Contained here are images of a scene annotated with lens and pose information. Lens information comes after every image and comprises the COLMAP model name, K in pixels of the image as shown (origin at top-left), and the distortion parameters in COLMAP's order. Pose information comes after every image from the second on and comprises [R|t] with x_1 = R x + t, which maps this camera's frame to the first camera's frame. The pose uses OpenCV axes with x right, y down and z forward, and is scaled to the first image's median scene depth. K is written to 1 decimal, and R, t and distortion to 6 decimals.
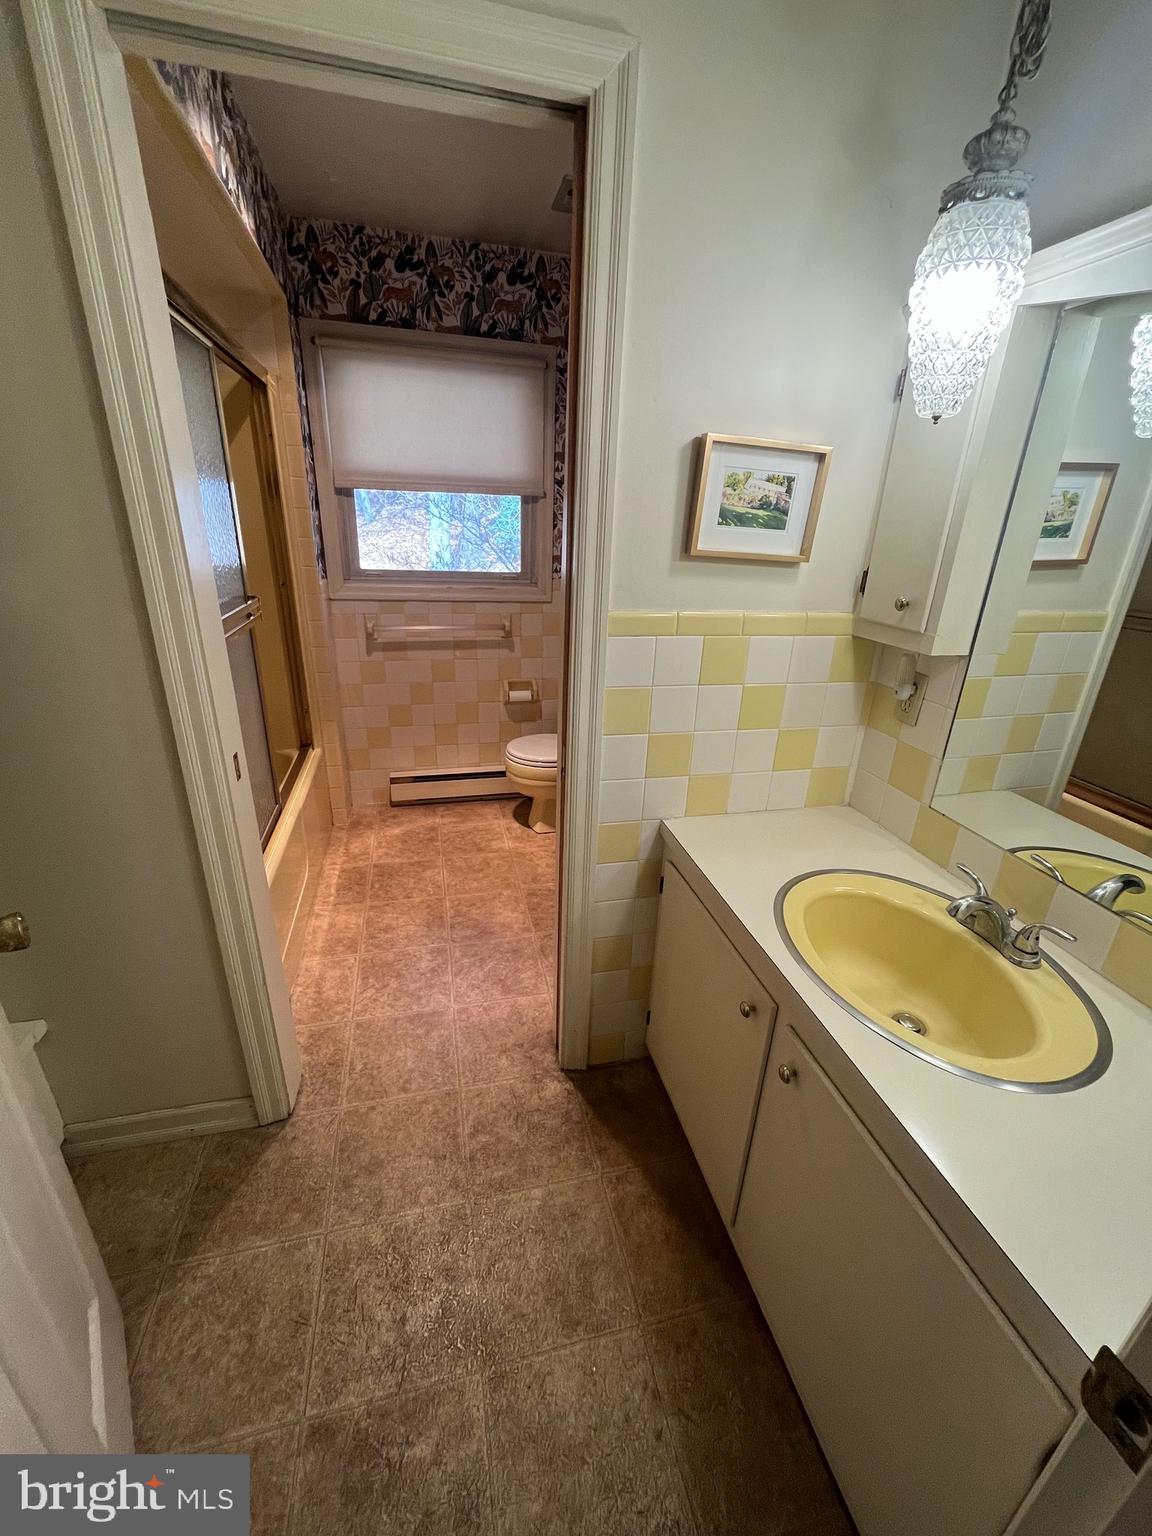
lens RADIAL K [[621.6, 0, 577.6], [0, 621.6, 766.9], [0, 0, 1]] dist [-0.001877, -0.000382]
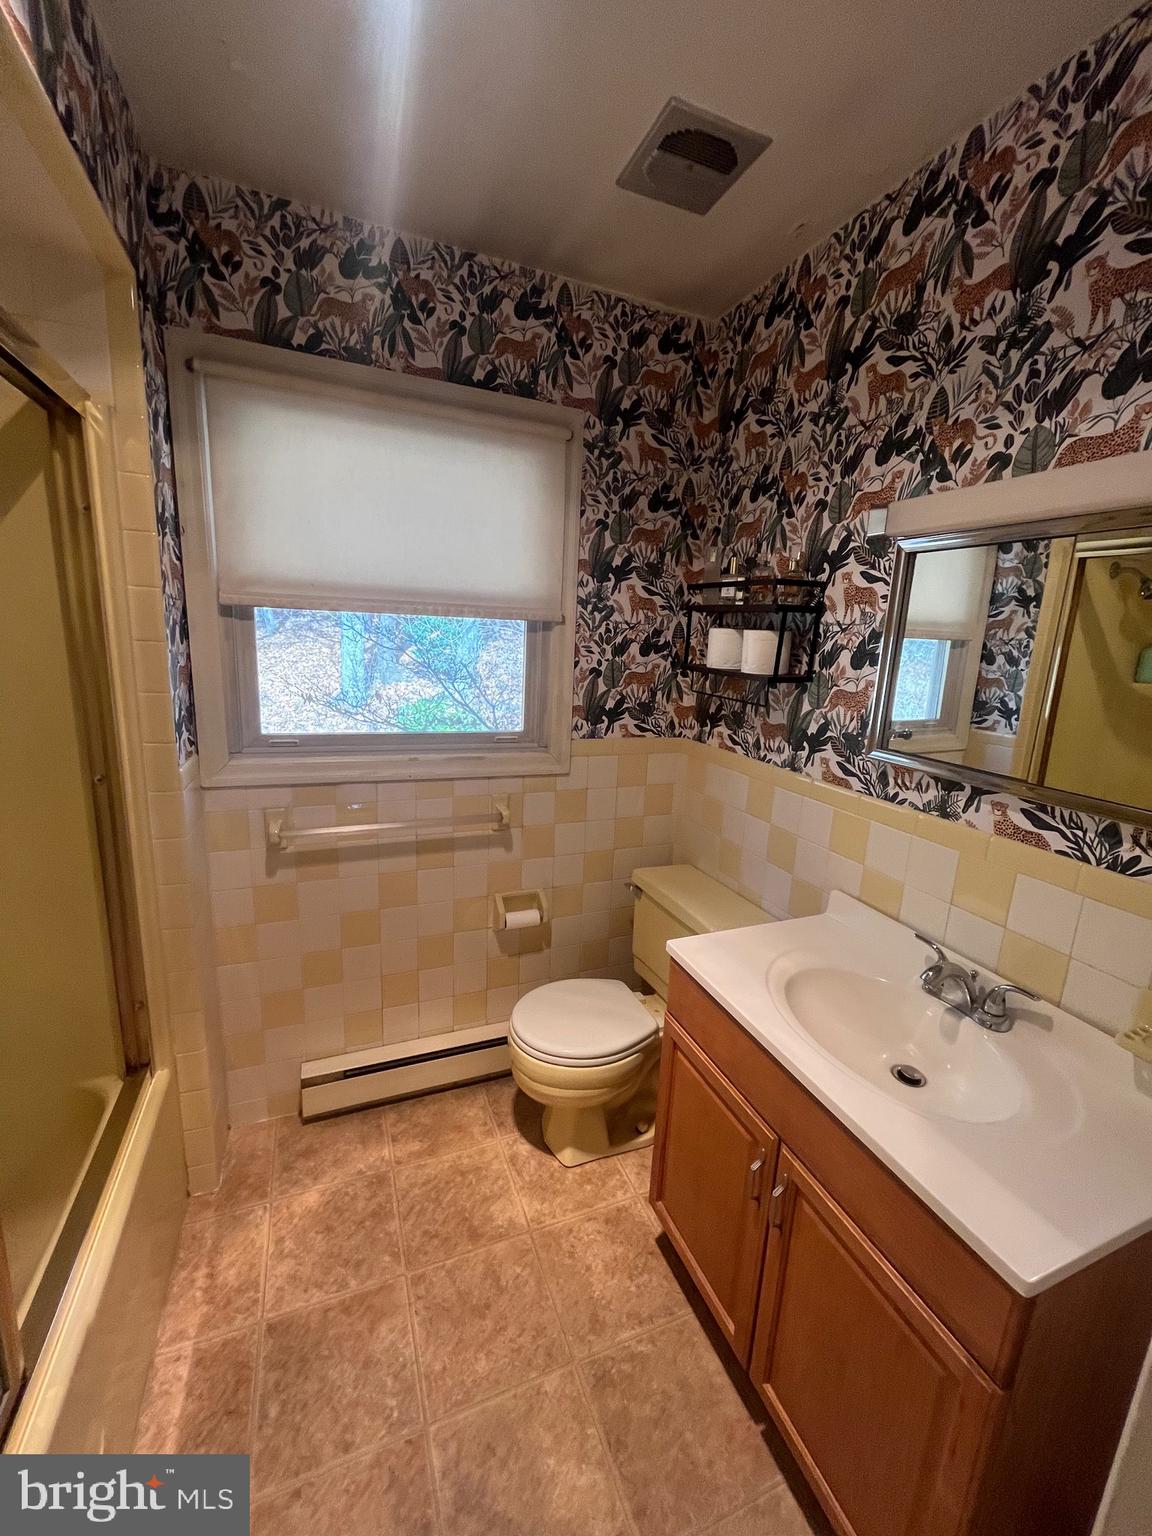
lens RADIAL K [[621.6, 0, 577.4], [0, 621.6, 764.5], [0, 0, 1]] dist [-0.001877, -0.000382]
pose [[0.988950, -0.020570, 0.146819, -0.146320], [0.044707, 0.985604, -0.163054, -0.189819], [-0.141351, 0.167816, 0.975632, 0.406024]]
